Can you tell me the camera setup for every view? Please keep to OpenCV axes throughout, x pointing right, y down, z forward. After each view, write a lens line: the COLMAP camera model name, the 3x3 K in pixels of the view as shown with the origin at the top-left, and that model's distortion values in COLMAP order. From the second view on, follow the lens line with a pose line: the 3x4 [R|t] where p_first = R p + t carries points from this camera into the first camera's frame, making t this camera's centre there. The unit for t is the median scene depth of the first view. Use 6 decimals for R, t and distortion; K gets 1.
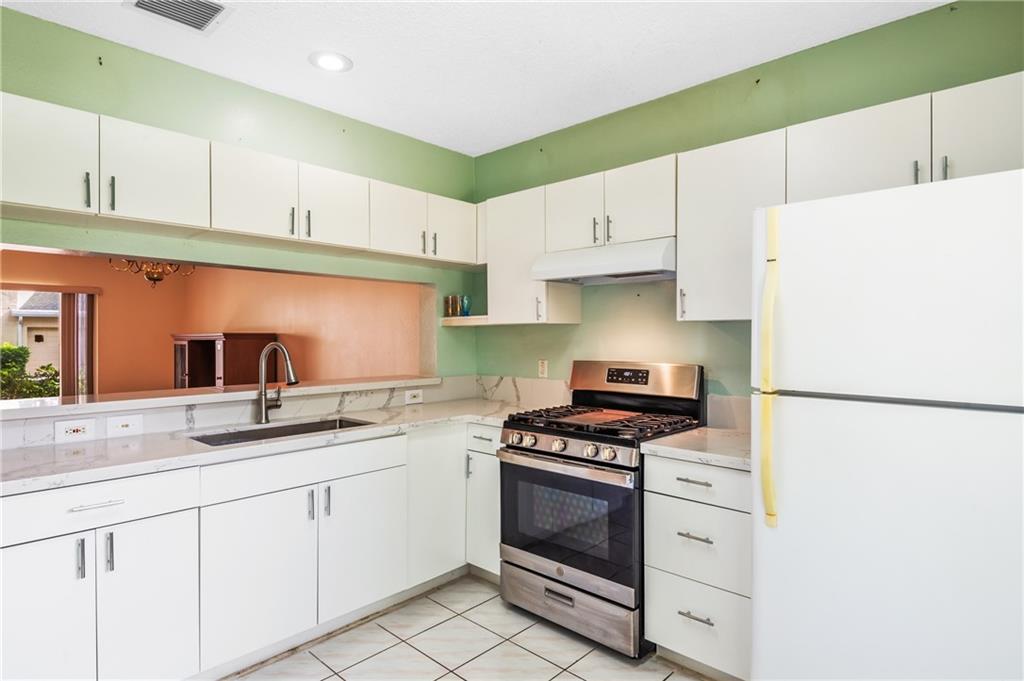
lens RADIAL K [[558.2, 0, 492.8], [0, 558.2, 336.0], [0, 0, 1]] dist [0.027524, -0.033714]
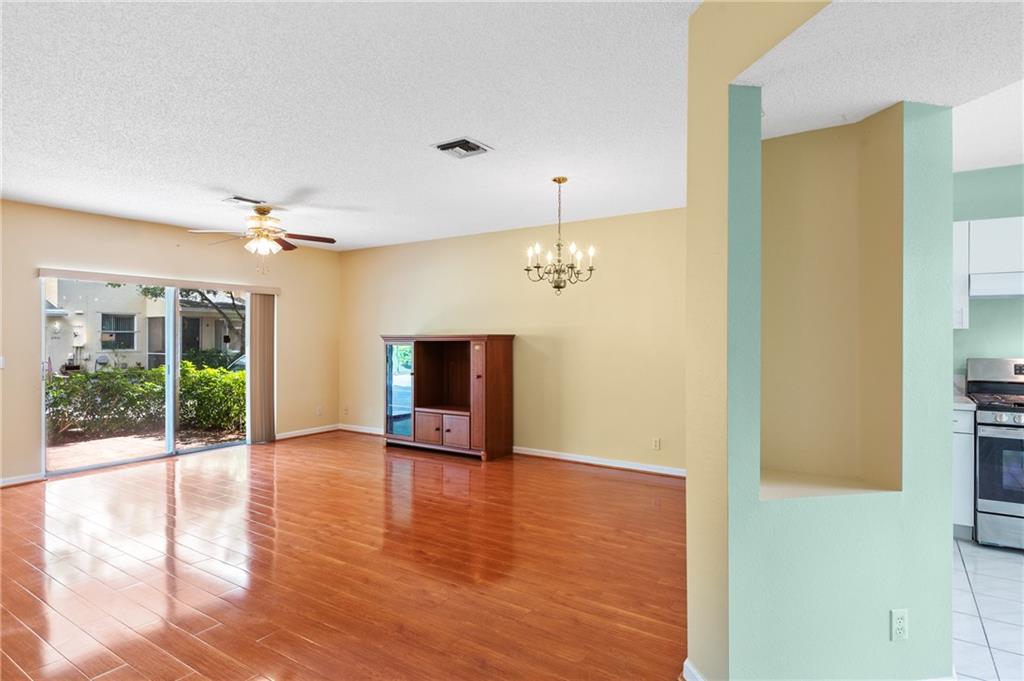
lens RADIAL K [[562.6, 0, 511.8], [0, 562.6, 335.8], [0, 0, 1]] dist [0.043651, -0.032847]
pose [[0.984976, 0.002281, 0.172675, -1.260174], [-0.001818, 0.999994, -0.002835, -0.002225], [-0.172681, 0.002479, 0.984975, -0.108084]]
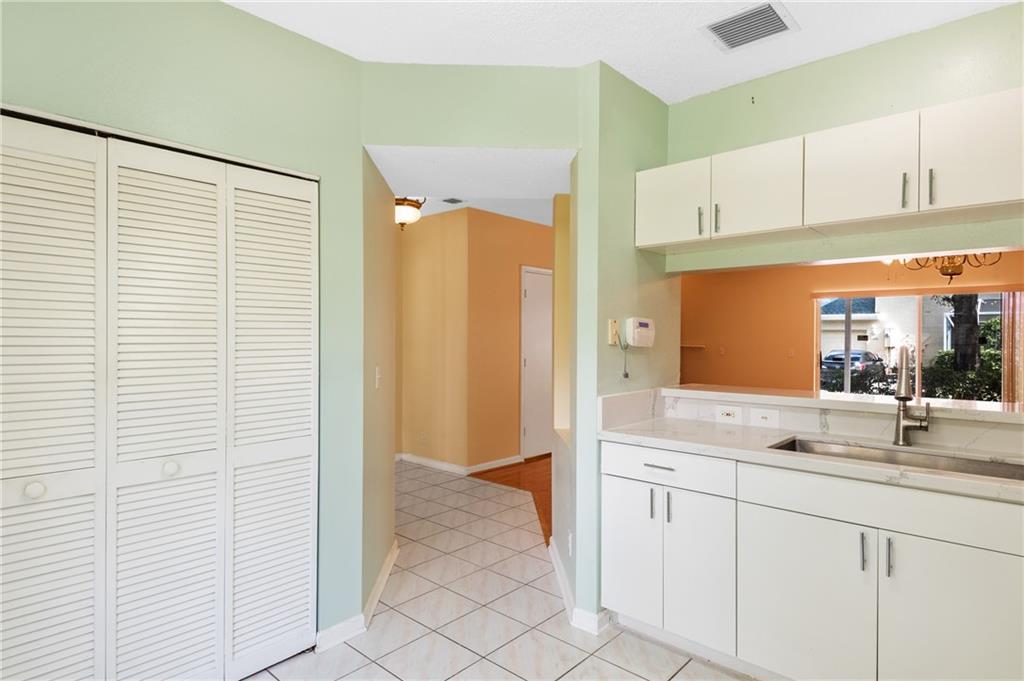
lens RADIAL K [[562.6, 0, 511.8], [0, 562.6, 335.8], [0, 0, 1]] dist [0.043651, -0.032847]
pose [[0.030723, 0.000092, -0.999528, 0.389669], [-0.004502, 0.999990, -0.000046, -0.000574], [0.999518, 0.004501, 0.030723, 0.399753]]
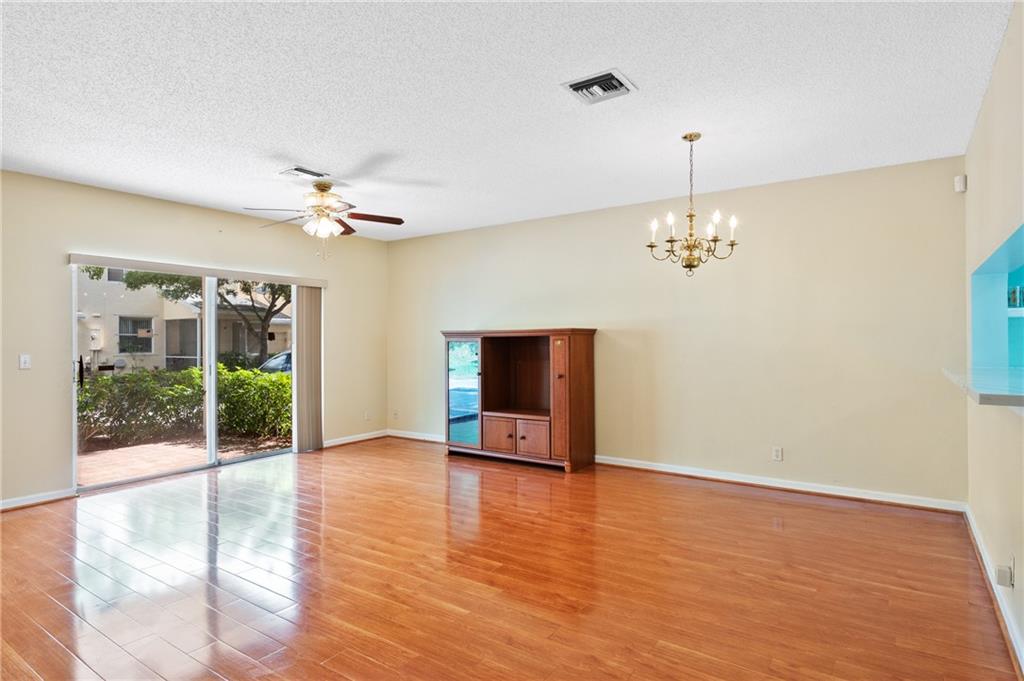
lens RADIAL K [[562.6, 0, 511.8], [0, 562.6, 335.8], [0, 0, 1]] dist [0.043651, -0.032847]
pose [[0.987358, -0.001971, 0.158492, -1.477150], [0.003322, 0.999960, -0.008264, 0.027326], [-0.158469, 0.008686, 0.987326, 0.194028]]
